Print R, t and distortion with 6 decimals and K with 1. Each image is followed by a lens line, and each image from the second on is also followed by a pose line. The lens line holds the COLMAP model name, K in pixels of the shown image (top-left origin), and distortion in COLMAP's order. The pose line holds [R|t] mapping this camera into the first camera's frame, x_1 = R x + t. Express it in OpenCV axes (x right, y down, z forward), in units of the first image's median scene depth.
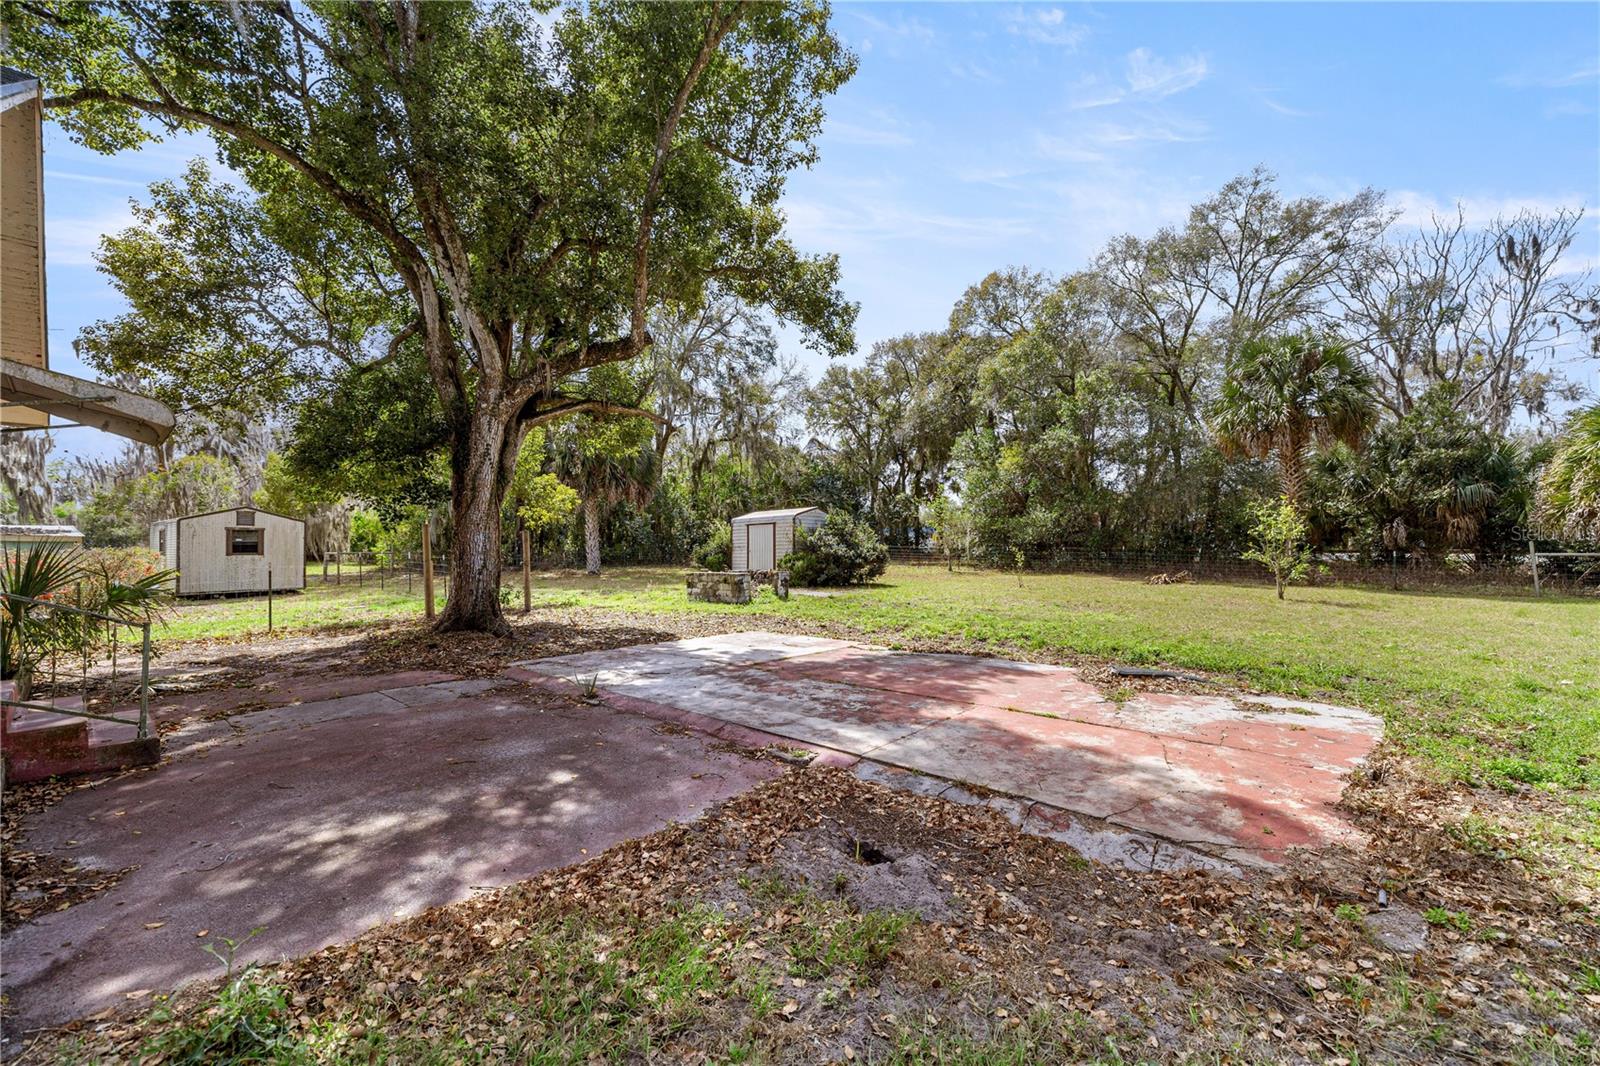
lens RADIAL K [[674.3, 0, 792.0], [0, 674.3, 533.9], [0, 0, 1]] dist [0.001420, -0.000271]
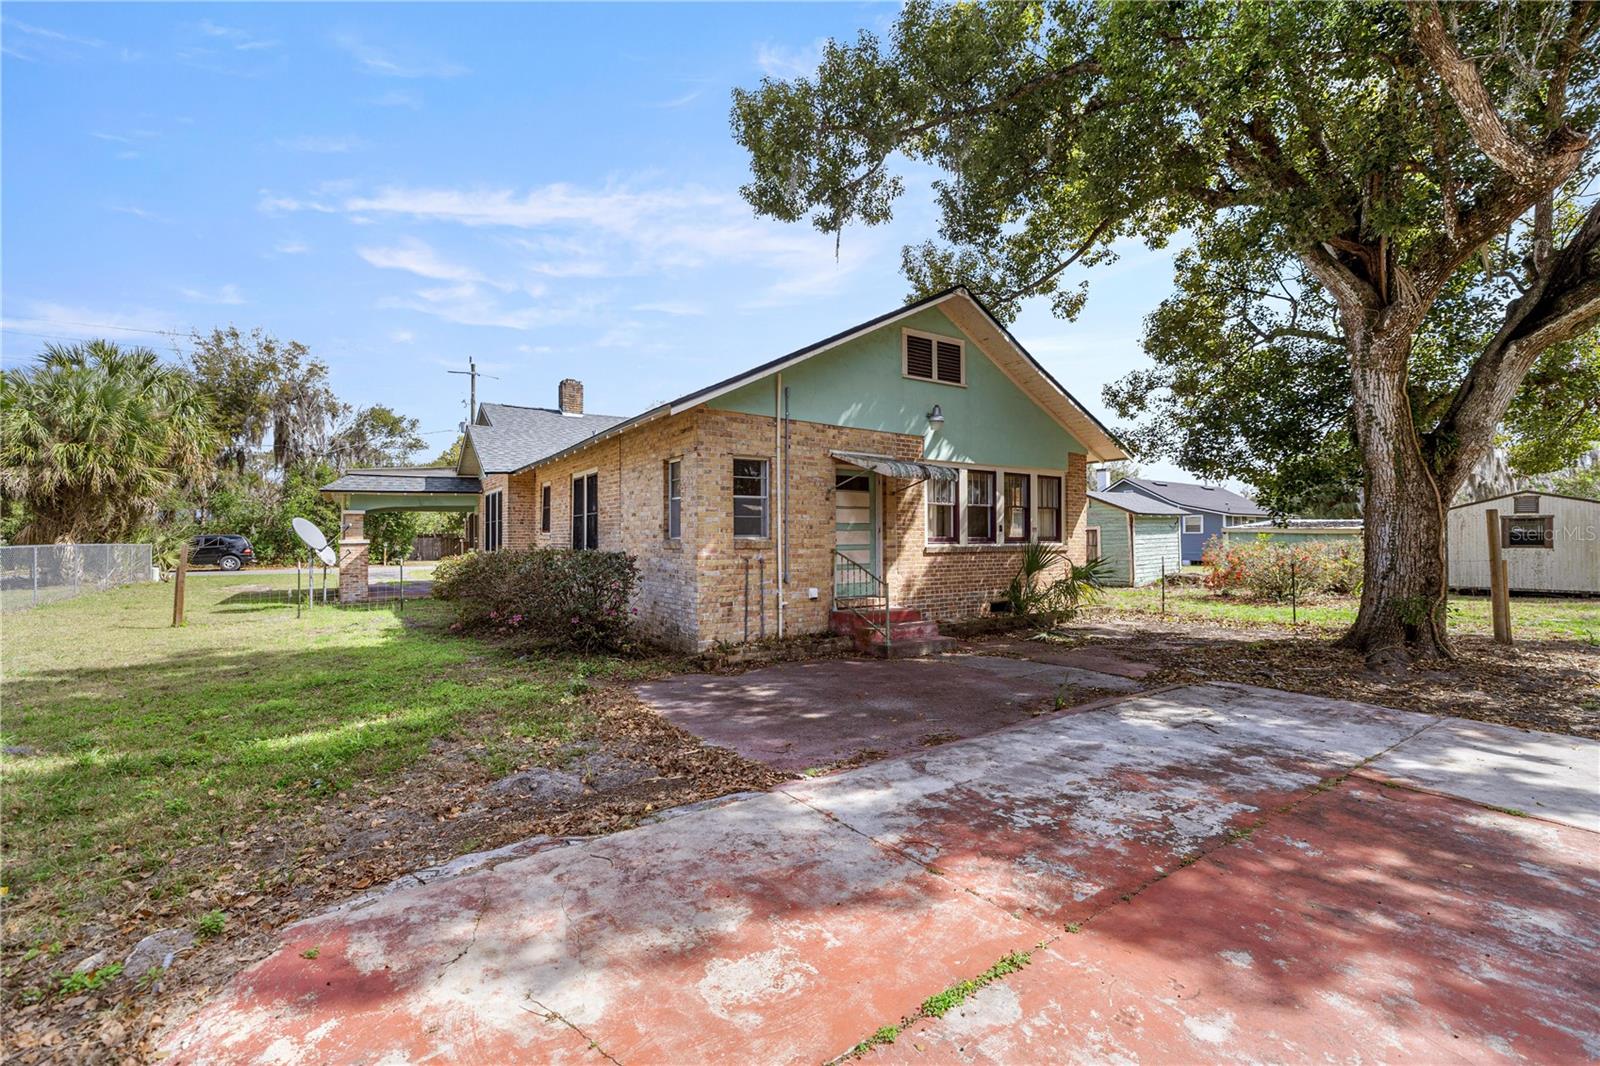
lens RADIAL K [[674.3, 0, 796.3], [0, 674.3, 530.4], [0, 0, 1]] dist [0.001420, -0.000271]
pose [[-0.232441, -0.008461, -0.972574, 0.692808], [0.020817, 0.999690, -0.013672, 0.004956], [0.972388, -0.023424, -0.232193, 0.904117]]
